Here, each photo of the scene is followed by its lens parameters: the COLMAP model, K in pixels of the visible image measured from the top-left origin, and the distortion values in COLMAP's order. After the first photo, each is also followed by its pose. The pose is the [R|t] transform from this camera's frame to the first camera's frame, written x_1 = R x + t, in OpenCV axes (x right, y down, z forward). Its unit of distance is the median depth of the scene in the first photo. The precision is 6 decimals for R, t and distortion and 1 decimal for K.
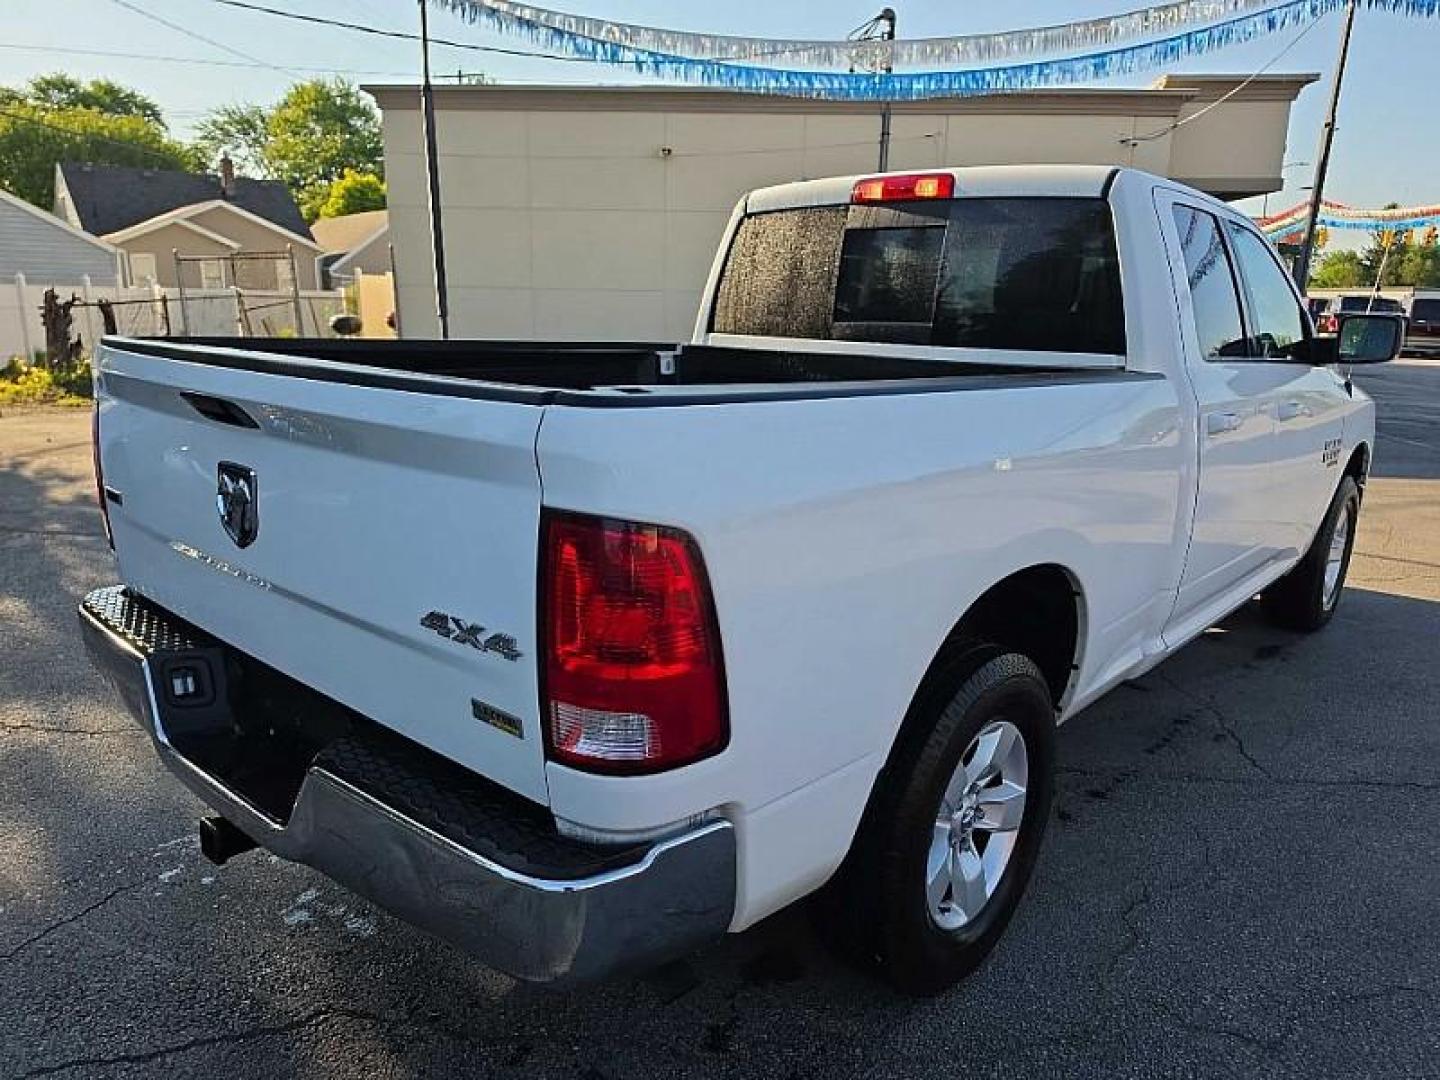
lens RADIAL K [[989.5, 0, 715.3], [0, 989.5, 535.1], [0, 0, 1]] dist [0.085783, -0.110633]
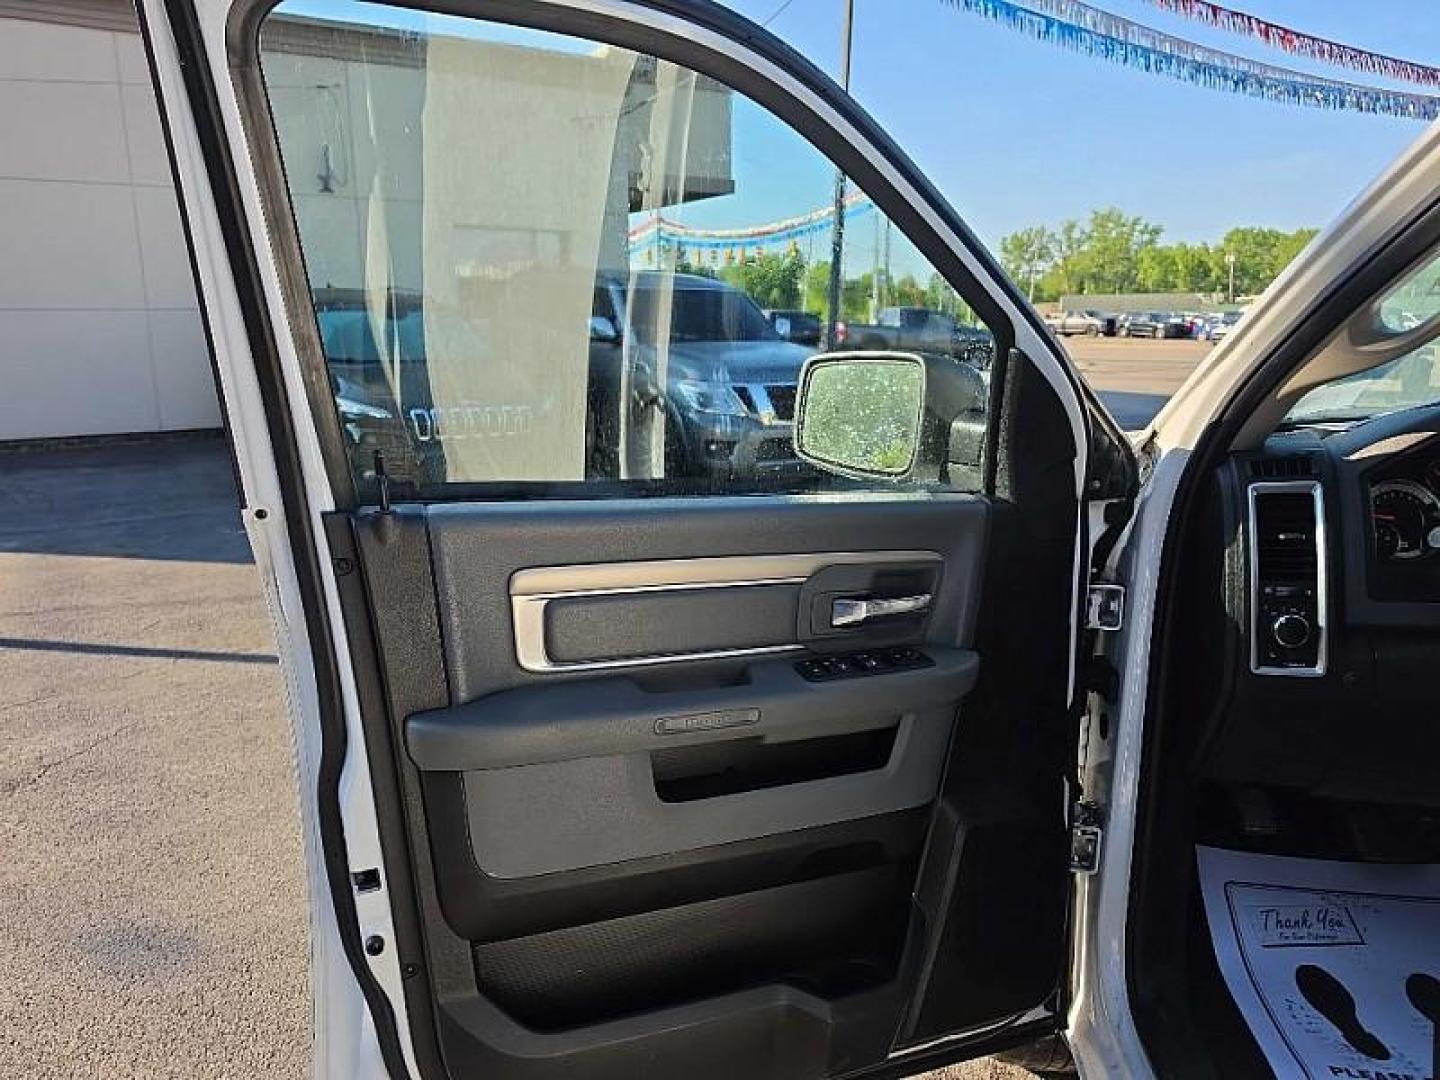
lens RADIAL K [[989.5, 0, 715.3], [0, 989.5, 535.1], [0, 0, 1]] dist [0.085783, -0.110633]
pose [[0.816828, -0.141824, 0.559177, -0.013767], [0.149725, 0.988212, 0.031927, -0.354495], [-0.557113, 0.057644, 0.828434, 1.436572]]
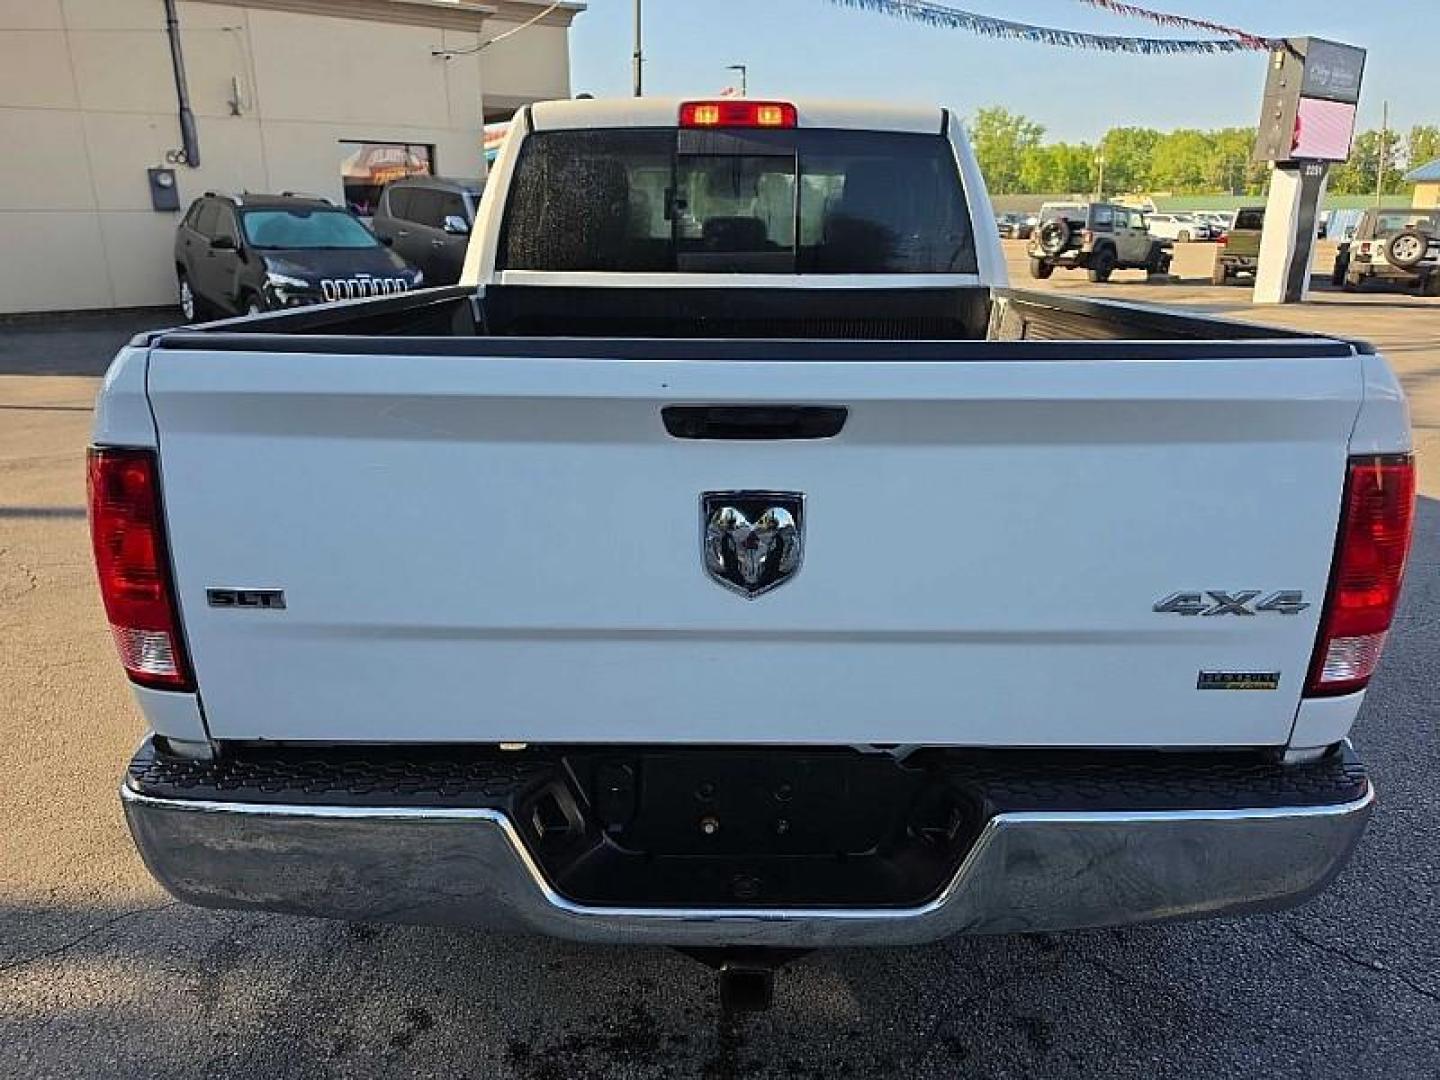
lens RADIAL K [[989.5, 0, 715.3], [0, 989.5, 535.1], [0, 0, 1]] dist [0.085783, -0.110633]
pose [[0.753880, -0.216974, 0.620151, -0.545078], [0.166764, 0.976177, 0.138812, -0.082848], [-0.635496, -0.001229, 0.772103, 0.252404]]
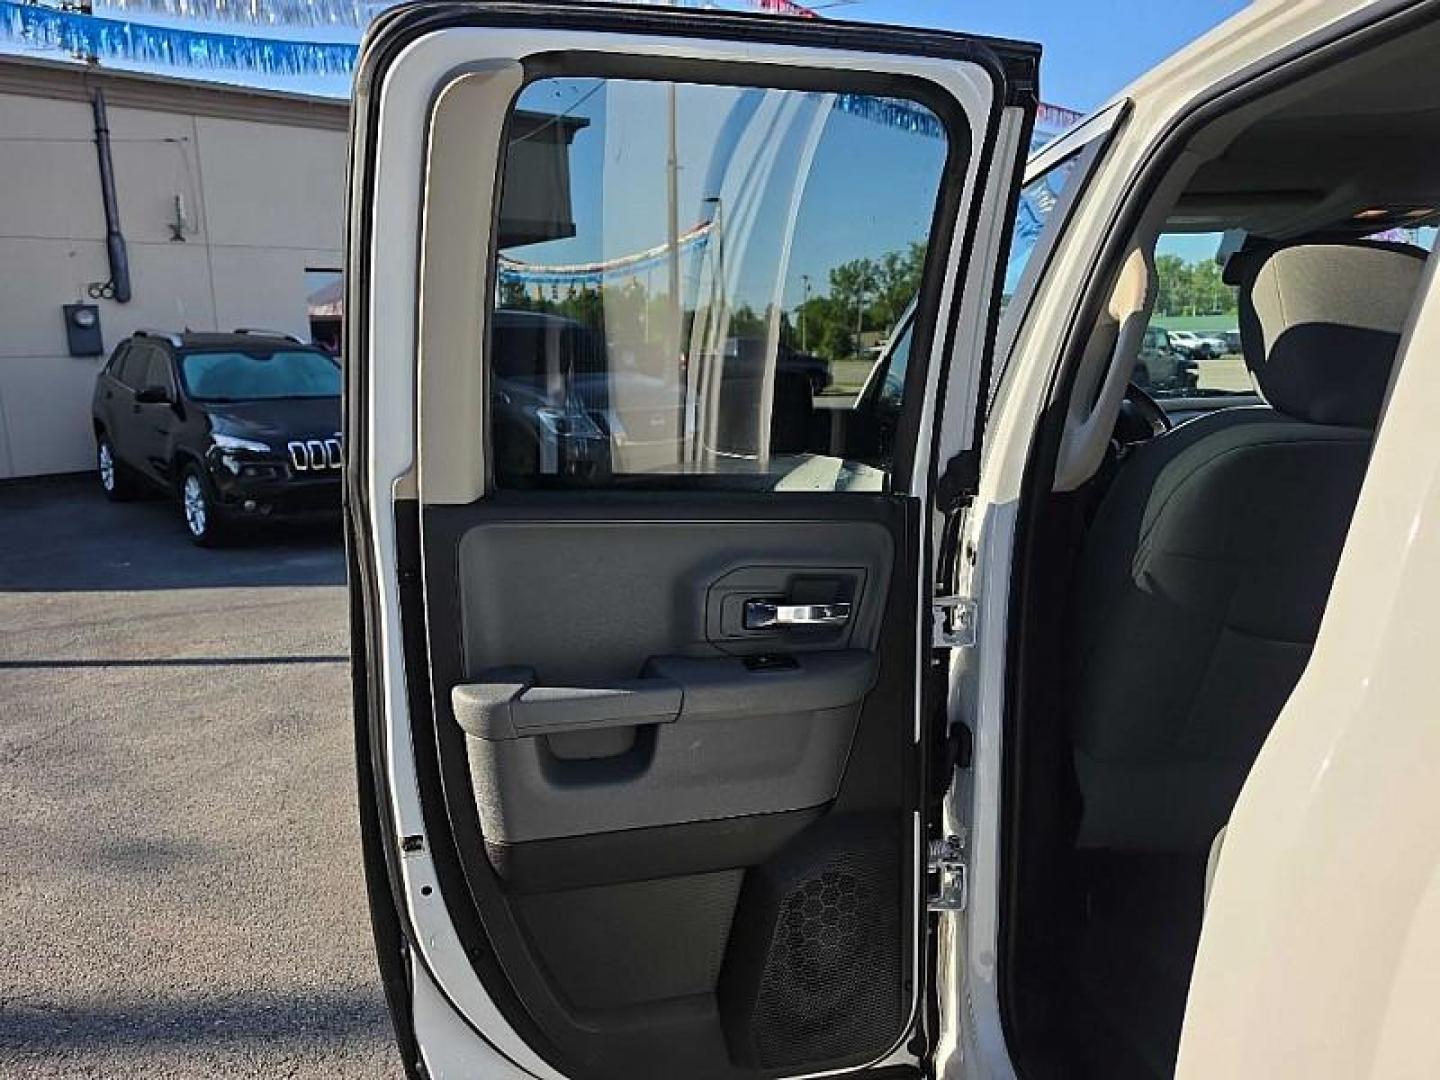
lens RADIAL K [[989.5, 0, 715.3], [0, 989.5, 535.1], [0, 0, 1]] dist [0.085783, -0.110633]
pose [[0.717505, -0.163888, 0.676999, -0.220957], [0.197801, 0.979855, 0.027568, -0.306074], [-0.667879, 0.114131, 0.735467, 1.200367]]
